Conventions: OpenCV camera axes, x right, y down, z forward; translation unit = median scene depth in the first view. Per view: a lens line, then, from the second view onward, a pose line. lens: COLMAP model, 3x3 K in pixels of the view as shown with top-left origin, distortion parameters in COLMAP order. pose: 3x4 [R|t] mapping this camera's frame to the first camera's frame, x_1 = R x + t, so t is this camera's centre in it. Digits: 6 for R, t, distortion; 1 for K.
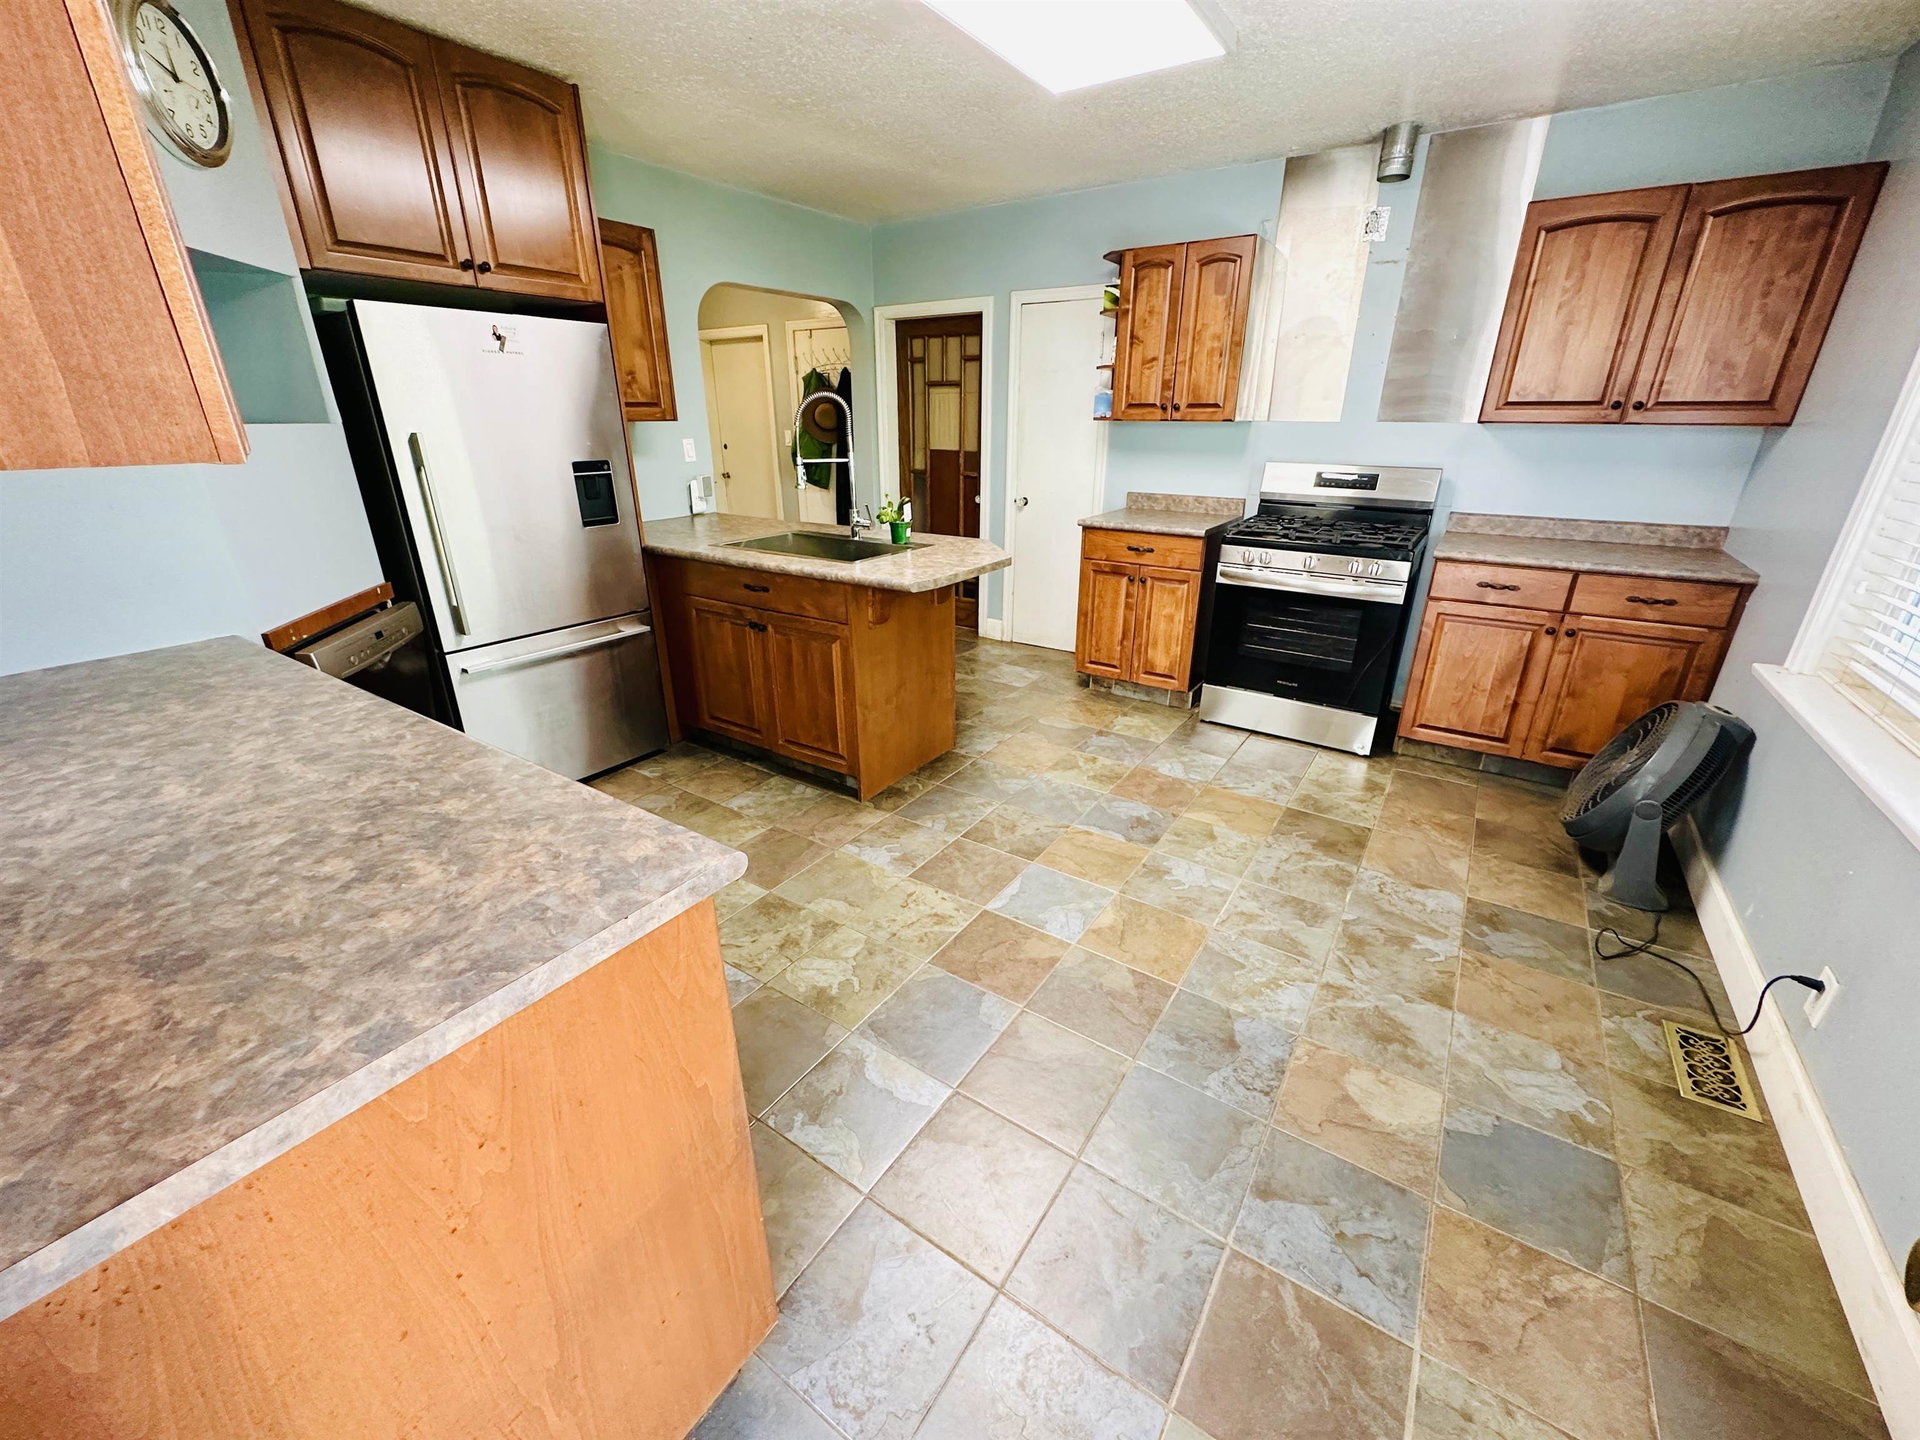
lens RADIAL K [[764.5, 0, 962.6], [0, 764.5, 716.6], [0, 0, 1]] dist [-0.005823, 0.001424]
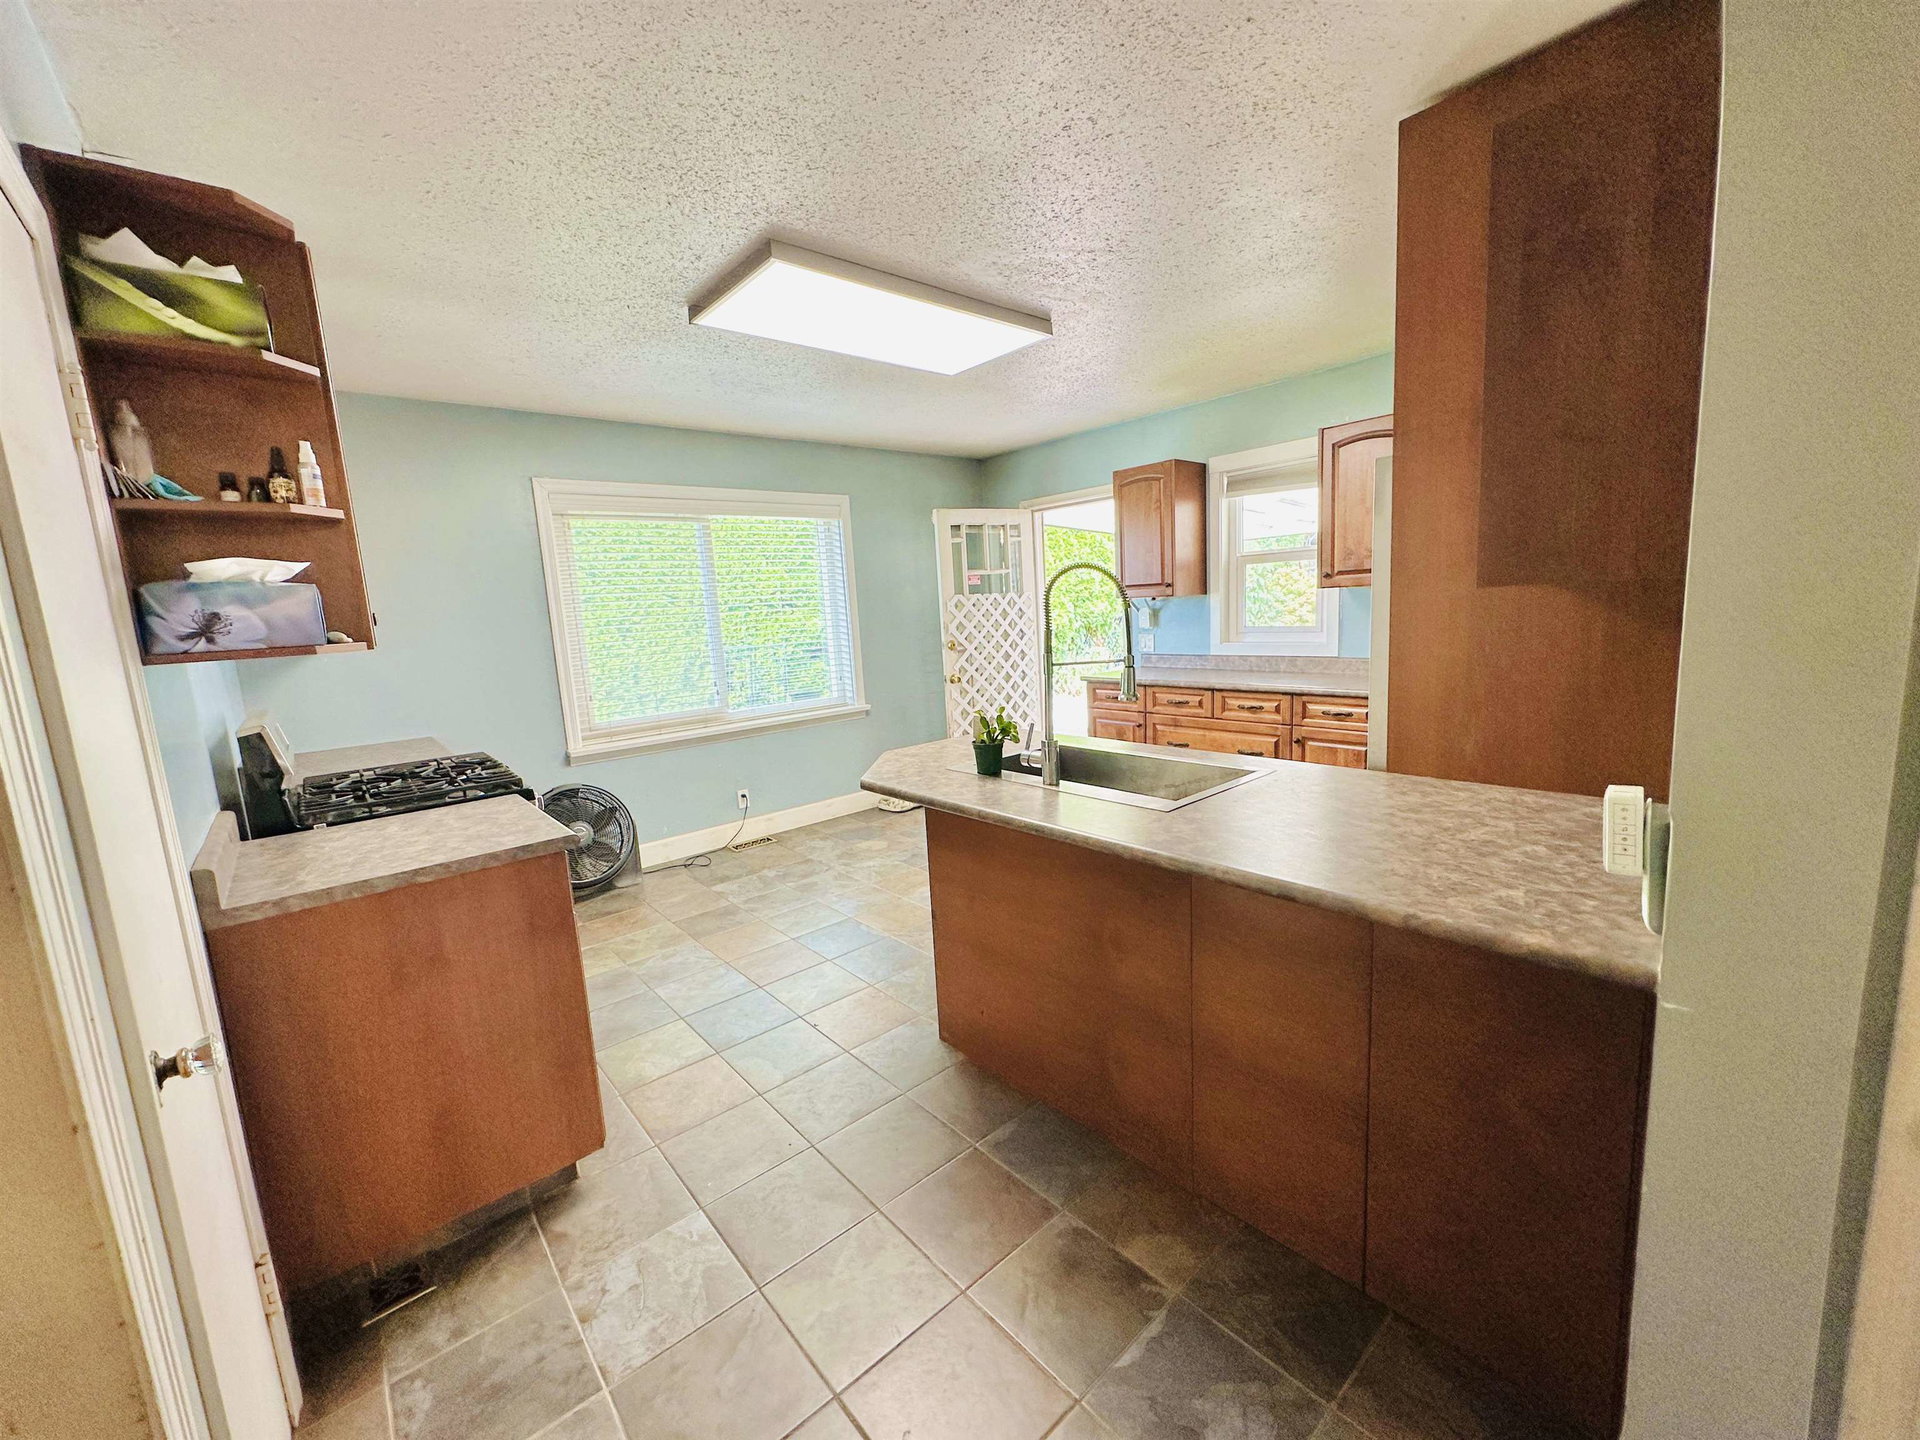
lens RADIAL K [[764.5, 0, 962.8], [0, 764.5, 720.8], [0, 0, 1]] dist [-0.005823, 0.001424]
pose [[-0.965275, 0.013892, 0.260865, -0.245544], [0.145021, 0.859077, 0.490873, -0.626714], [-0.217284, 0.511658, -0.831260, 1.592479]]
